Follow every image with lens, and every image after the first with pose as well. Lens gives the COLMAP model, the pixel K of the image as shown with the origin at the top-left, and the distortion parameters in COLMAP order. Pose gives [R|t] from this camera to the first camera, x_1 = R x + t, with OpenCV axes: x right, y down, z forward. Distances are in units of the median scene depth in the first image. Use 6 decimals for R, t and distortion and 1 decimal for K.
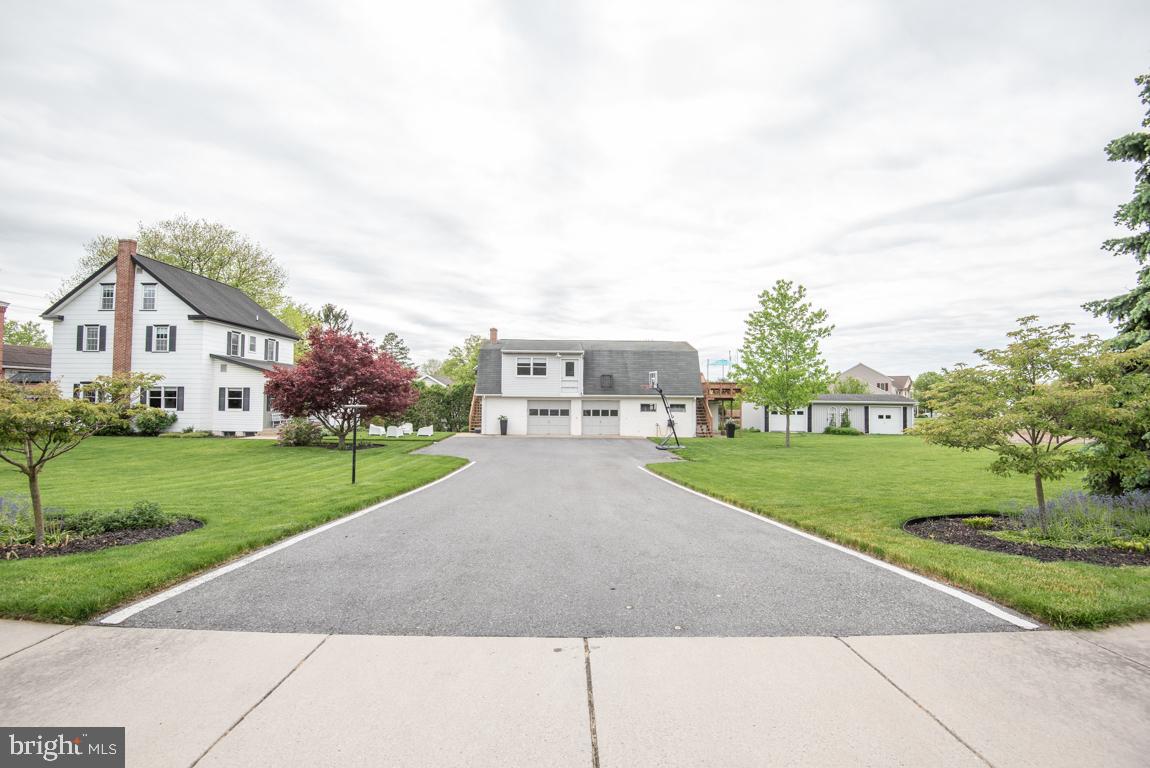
lens RADIAL K [[535.4, 0, 569.8], [0, 535.4, 378.2], [0, 0, 1]] dist [-0.026608, -0.007261]
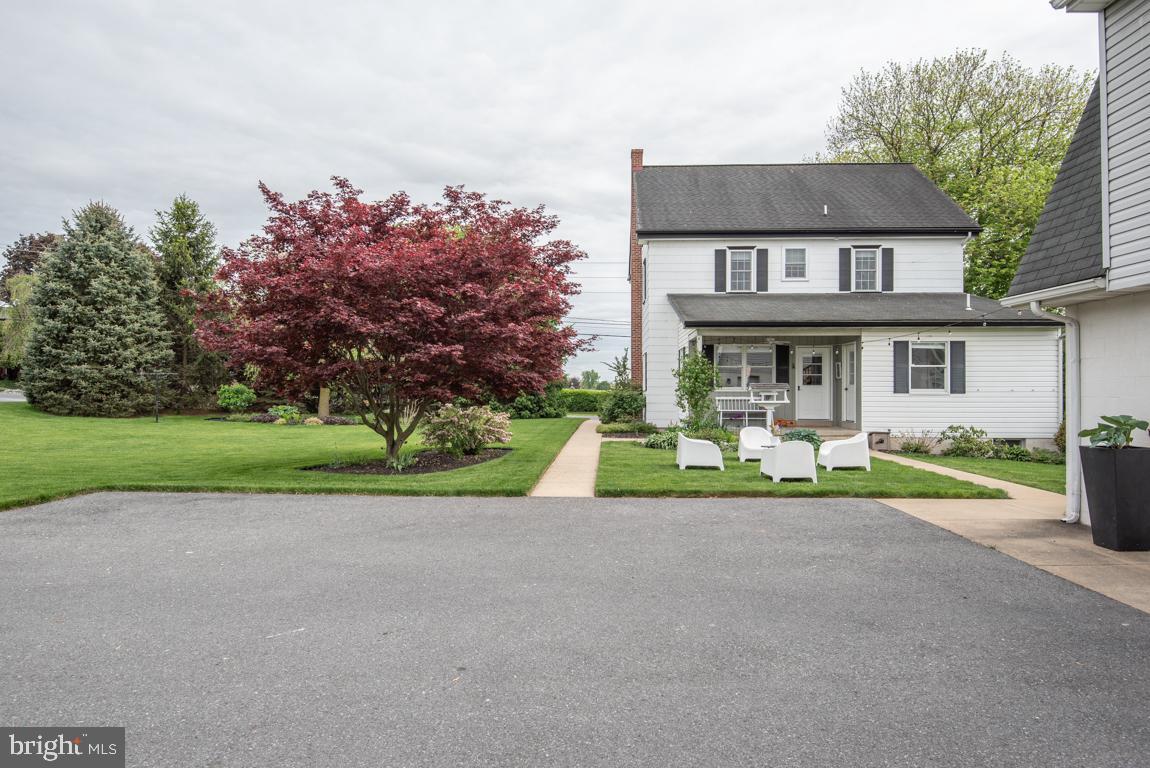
lens RADIAL K [[701.2, 0, 567.3], [0, 701.2, 378.1], [0, 0, 1]] dist [-0.002535, -0.009841]
pose [[-0.049407, -0.025414, -0.998455, 0.083768], [0.040496, 0.998803, -0.027427, 0.056832], [0.997957, -0.041789, -0.048319, 0.836074]]
